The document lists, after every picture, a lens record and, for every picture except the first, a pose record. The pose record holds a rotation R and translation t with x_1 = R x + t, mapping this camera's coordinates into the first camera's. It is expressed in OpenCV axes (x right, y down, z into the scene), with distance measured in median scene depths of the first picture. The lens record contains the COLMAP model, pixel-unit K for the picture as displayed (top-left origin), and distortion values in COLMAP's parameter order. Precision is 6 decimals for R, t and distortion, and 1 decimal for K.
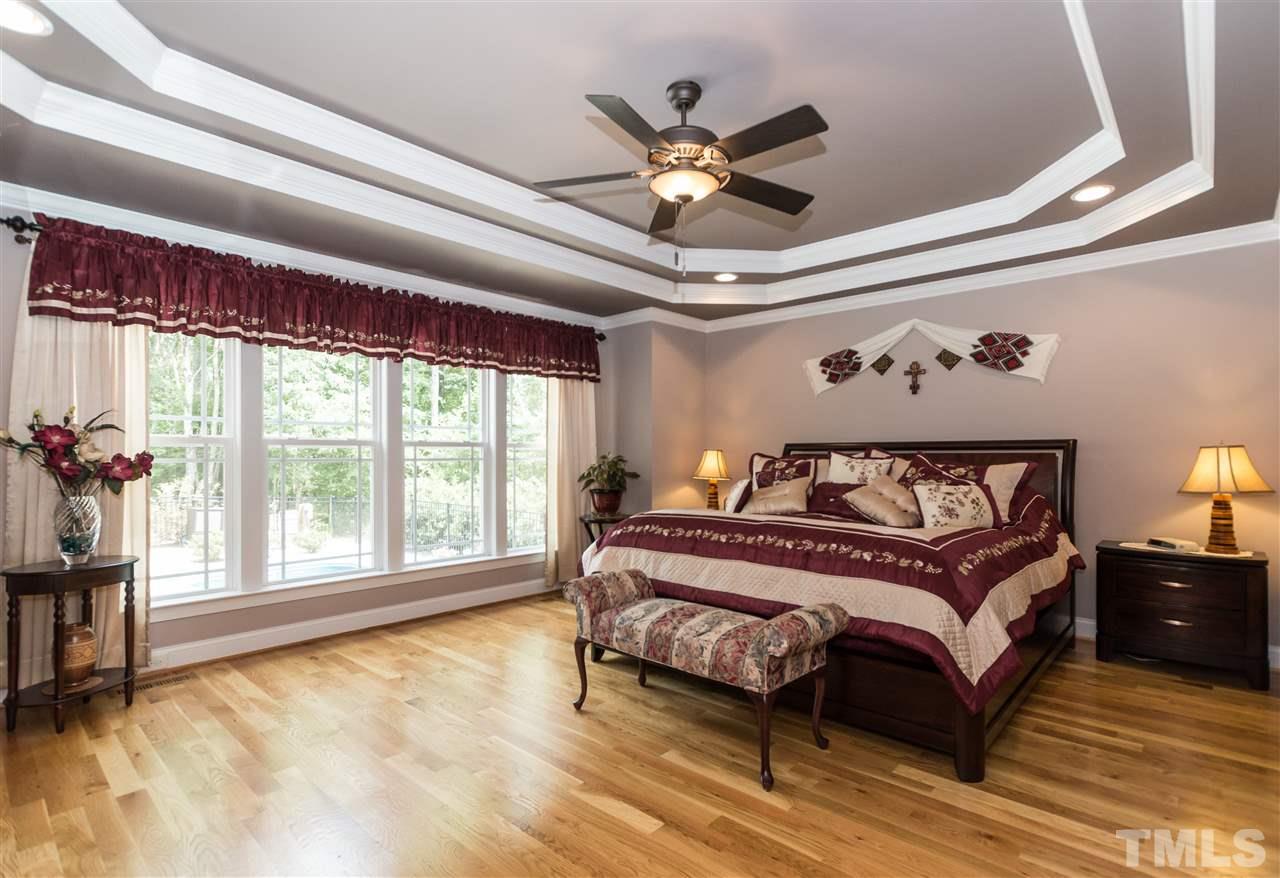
lens RADIAL K [[627.2, 0, 639.2], [0, 627.2, 455.5], [0, 0, 1]] dist [0.002300, 0.000176]
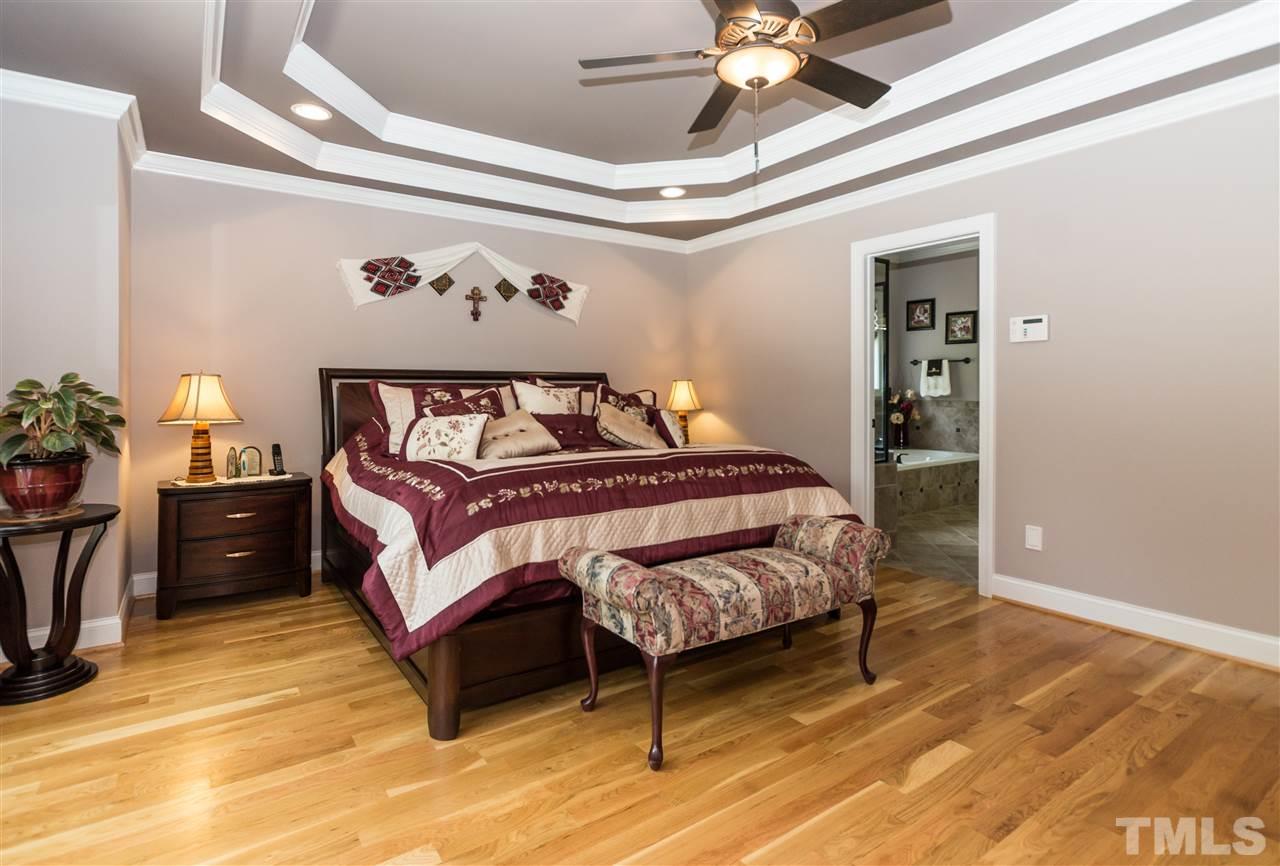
lens RADIAL K [[645.1, 0, 639.0], [0, 645.1, 393.6], [0, 0, 1]] dist [-0.004843, -0.000281]
pose [[0.222188, -0.006694, 0.974981, -0.535086], [0.002026, 0.999977, 0.006404, 0.008325], [-0.975002, 0.000552, 0.222196, 0.621206]]
